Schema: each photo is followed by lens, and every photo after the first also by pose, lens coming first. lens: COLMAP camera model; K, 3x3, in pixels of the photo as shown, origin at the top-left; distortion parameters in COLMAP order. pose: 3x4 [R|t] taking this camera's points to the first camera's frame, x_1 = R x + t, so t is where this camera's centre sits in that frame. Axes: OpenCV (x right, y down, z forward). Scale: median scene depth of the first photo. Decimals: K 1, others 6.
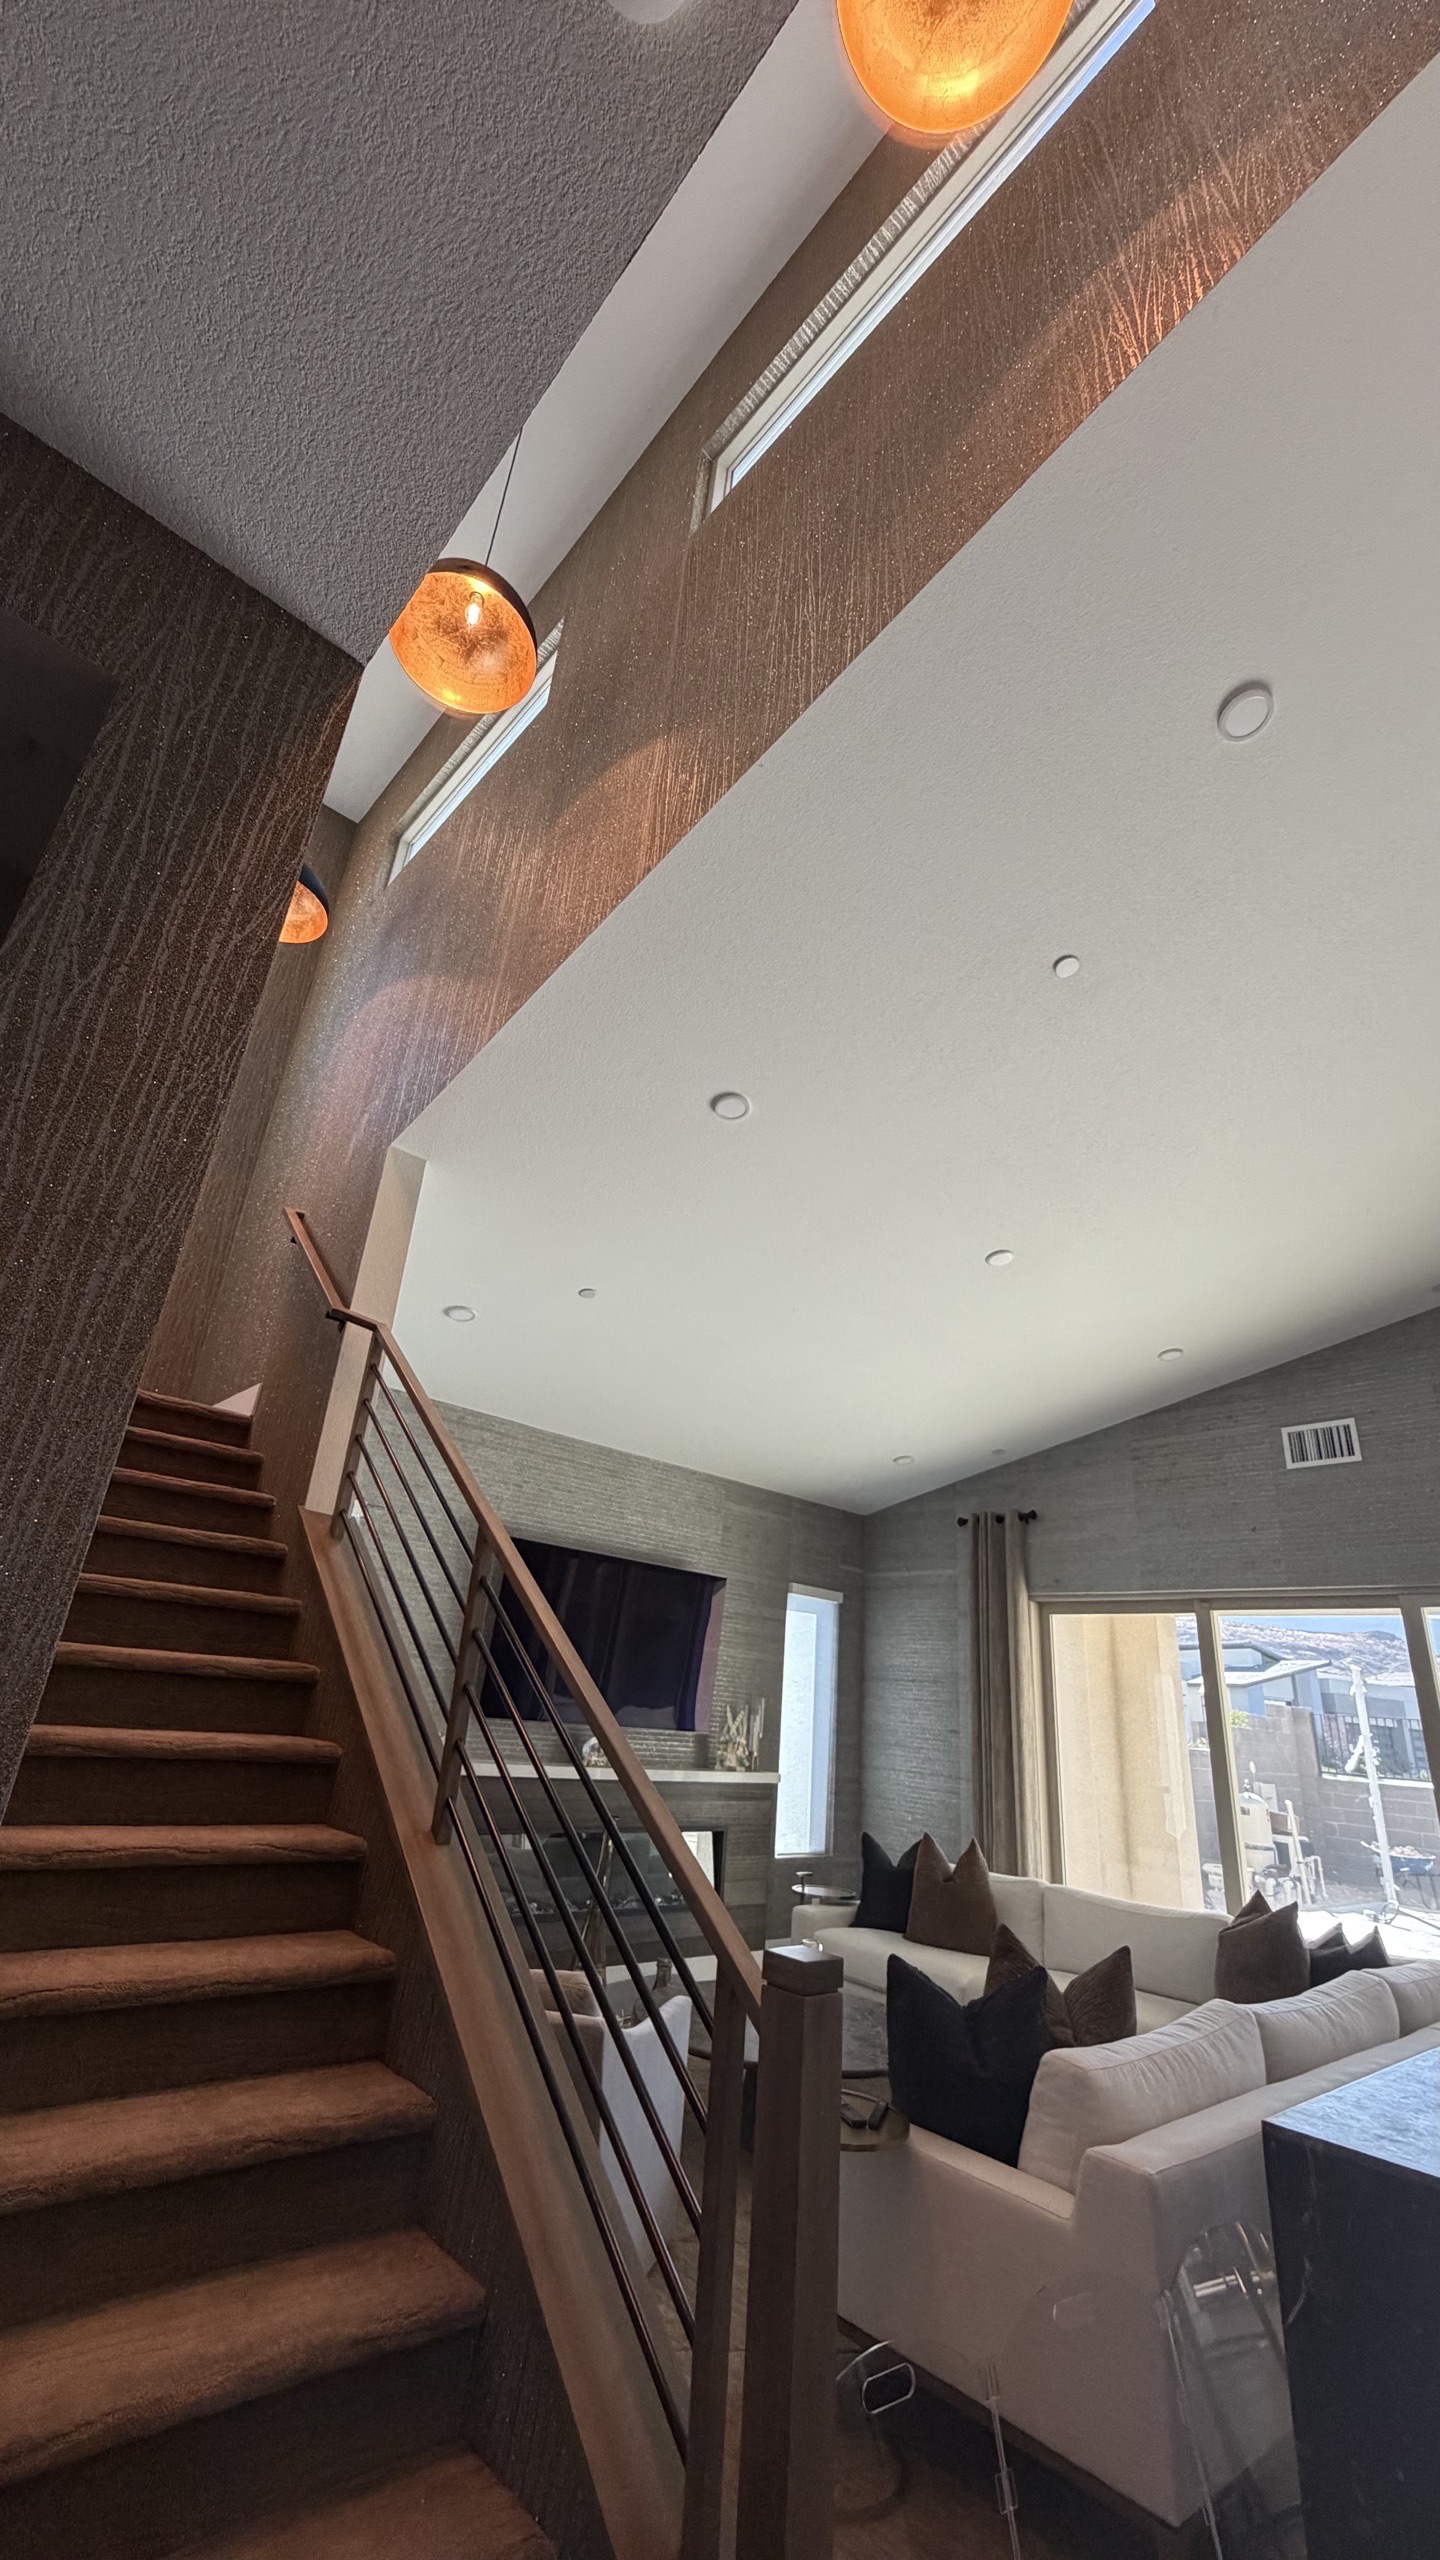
lens RADIAL K [[1013.9, 0, 724.9], [0, 1013.9, 1267.7], [0, 0, 1]] dist [0.002355, -0.000422]
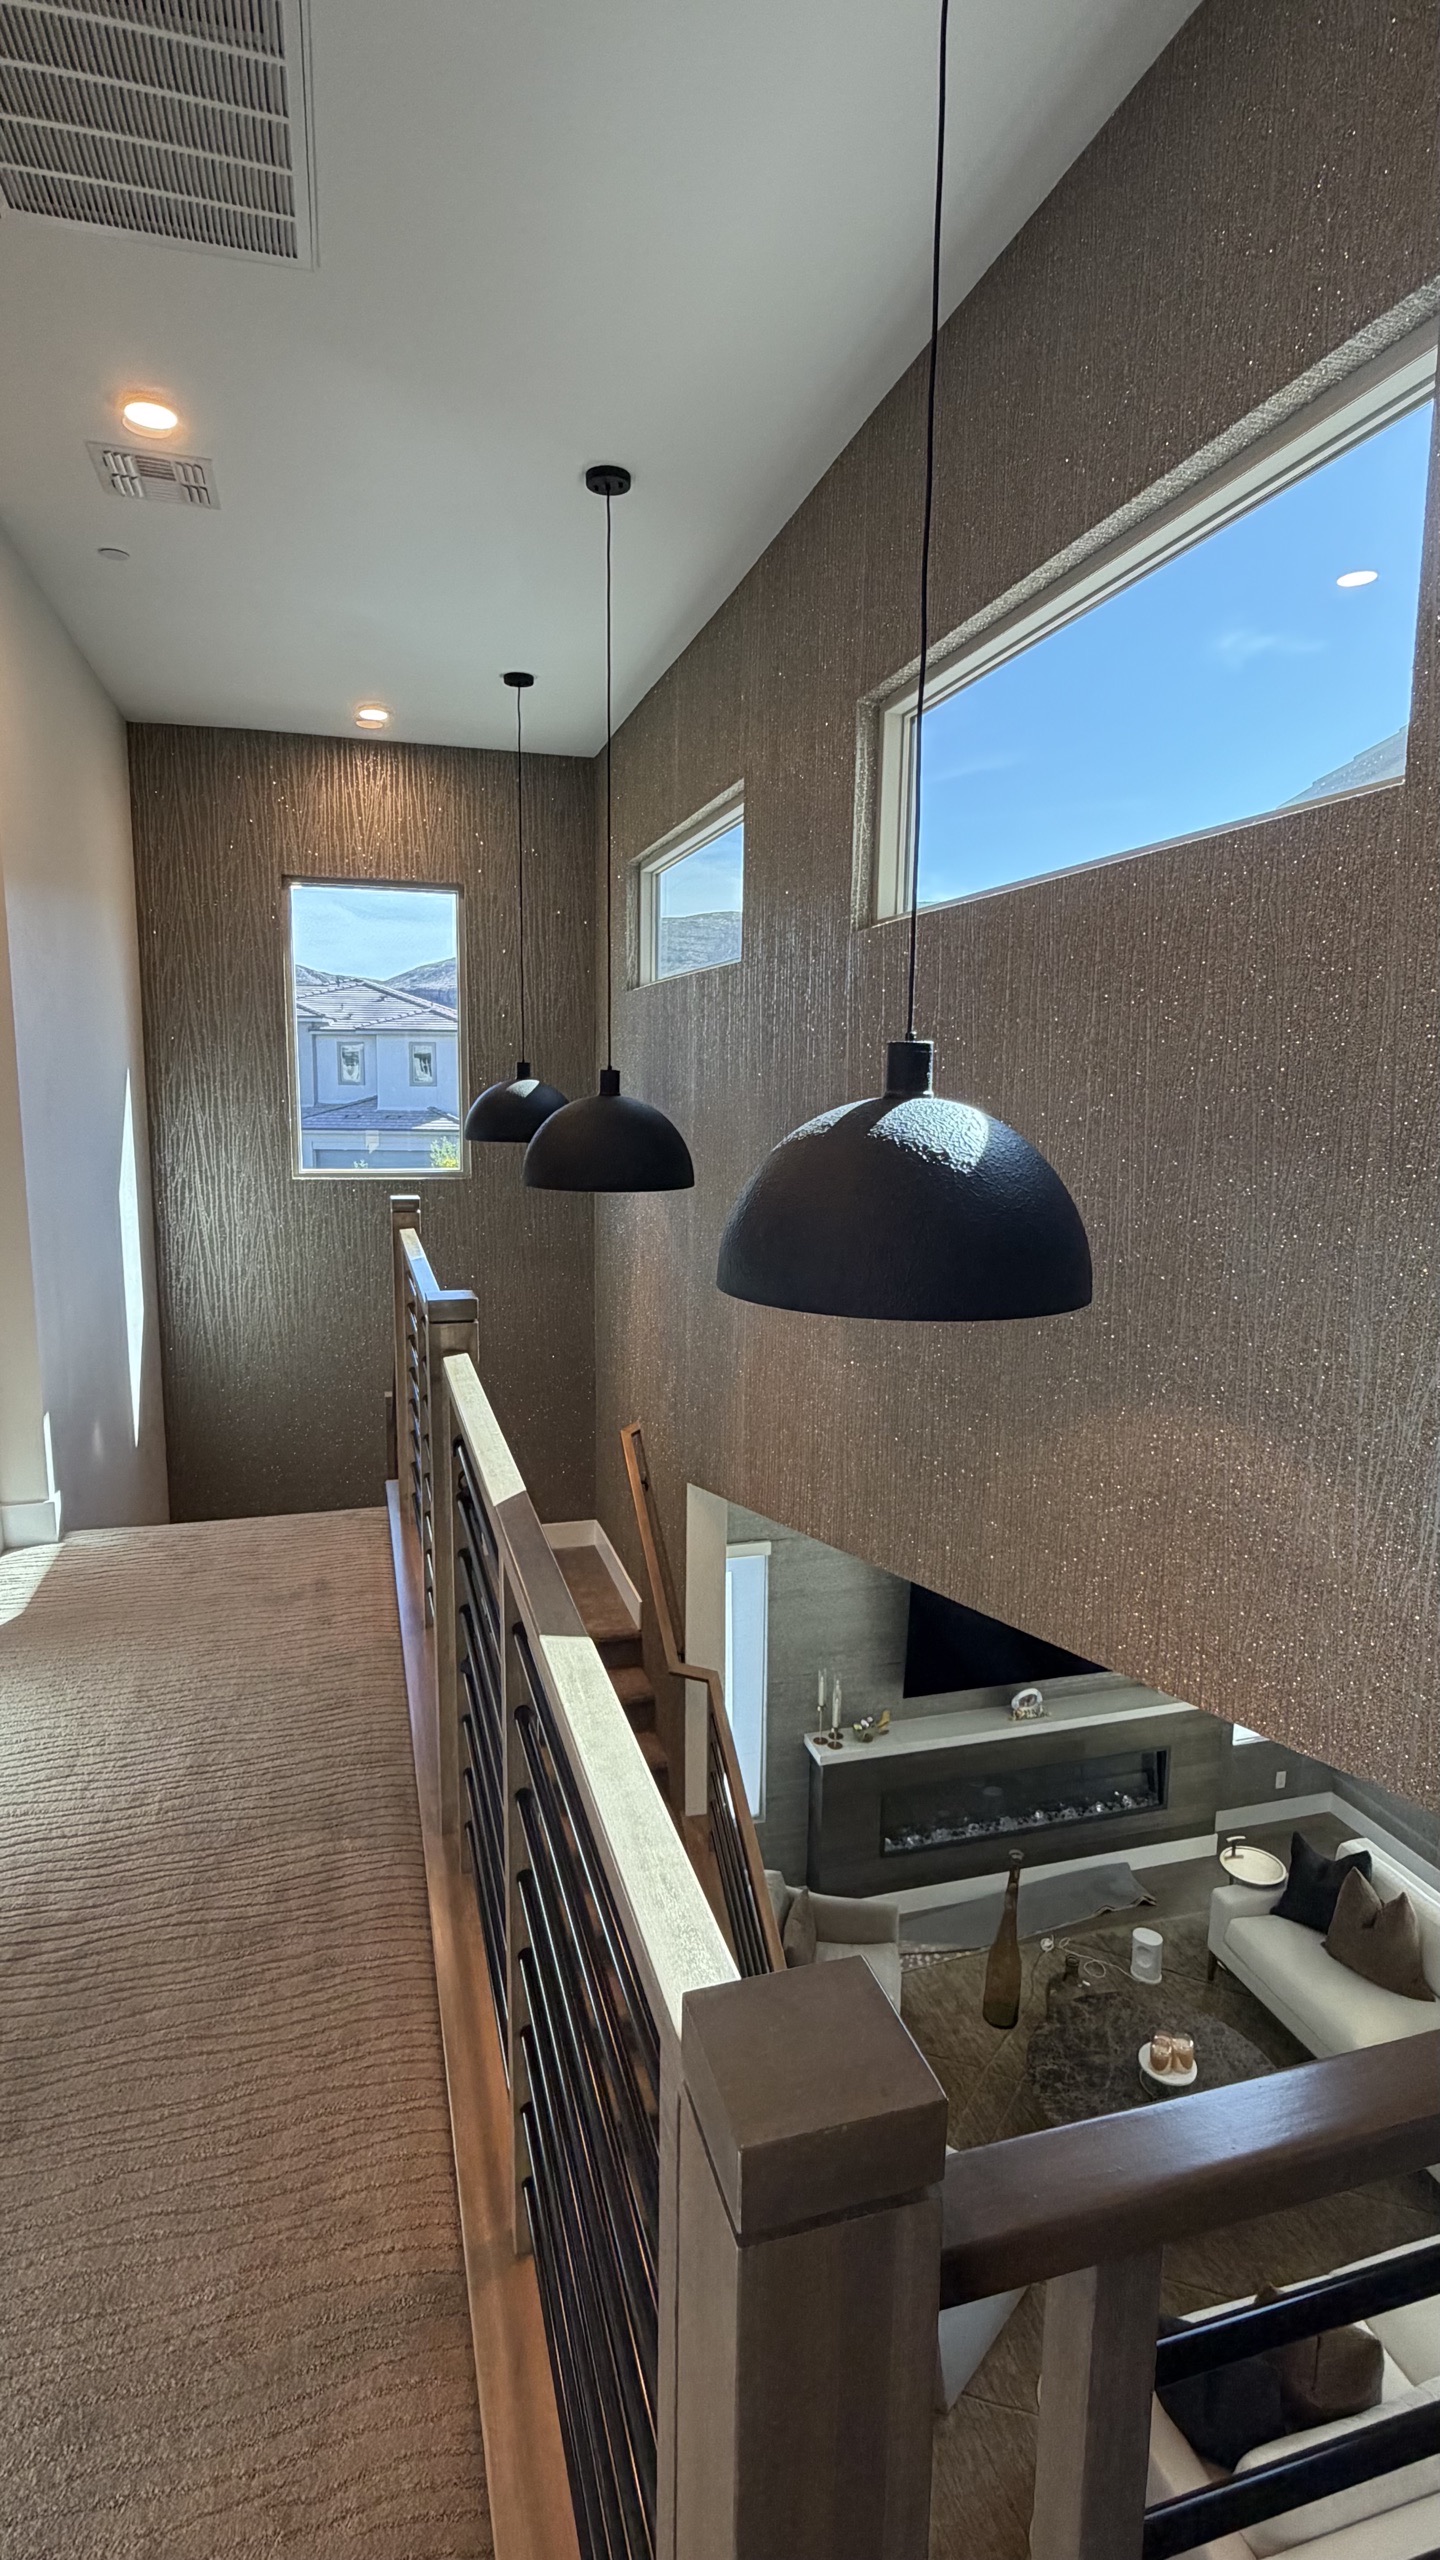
lens RADIAL K [[1245.1, 0, 721.3], [0, 1245.1, 1270.9], [0, 0, 1]] dist [0.000666, 0.000590]
pose [[0.895395, -0.002535, -0.445265, 0.141358], [0.235899, 0.850819, 0.469531, -0.499060], [0.377650, -0.525453, 0.762417, 0.109519]]
